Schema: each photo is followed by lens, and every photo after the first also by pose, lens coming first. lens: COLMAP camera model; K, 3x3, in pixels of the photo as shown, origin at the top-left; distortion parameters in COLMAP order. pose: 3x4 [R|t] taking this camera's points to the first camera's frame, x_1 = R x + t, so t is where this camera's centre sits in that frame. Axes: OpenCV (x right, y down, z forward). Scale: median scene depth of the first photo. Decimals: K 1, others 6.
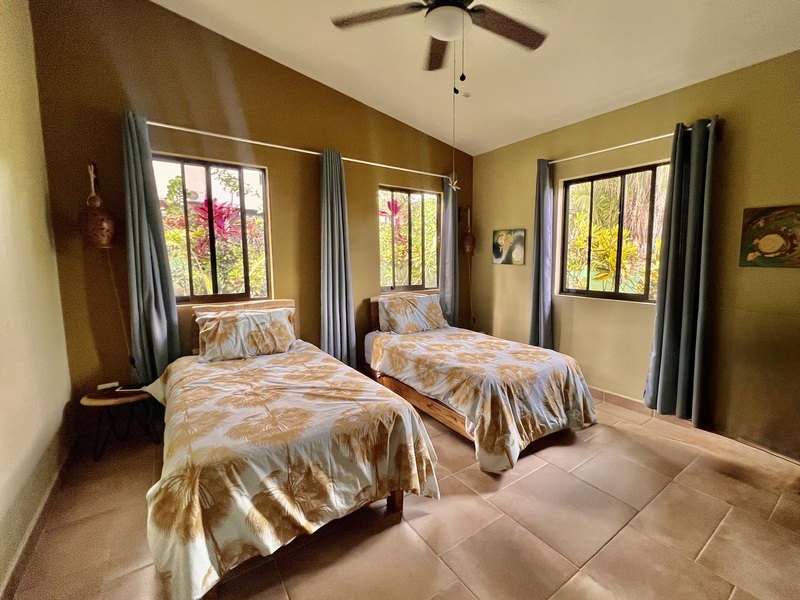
lens RADIAL K [[318.0, 0, 405.6], [0, 318.0, 292.9], [0, 0, 1]] dist [-0.018562, -0.000148]
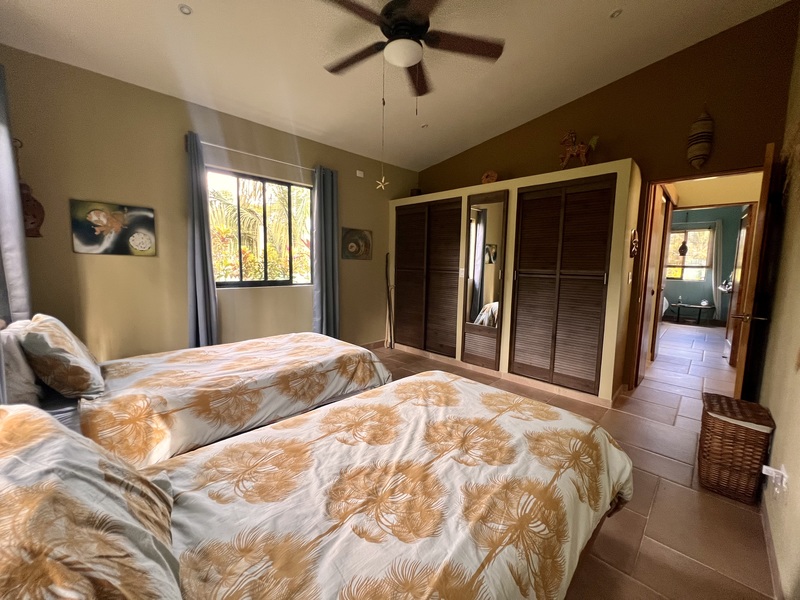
lens RADIAL K [[318.0, 0, 404.4], [0, 318.0, 299.2], [0, 0, 1]] dist [-0.018562, -0.000148]
pose [[-0.135034, -0.114731, 0.984176, -0.764282], [0.075871, 0.989160, 0.125722, -0.055846], [-0.987932, 0.091647, -0.124865, 0.823397]]
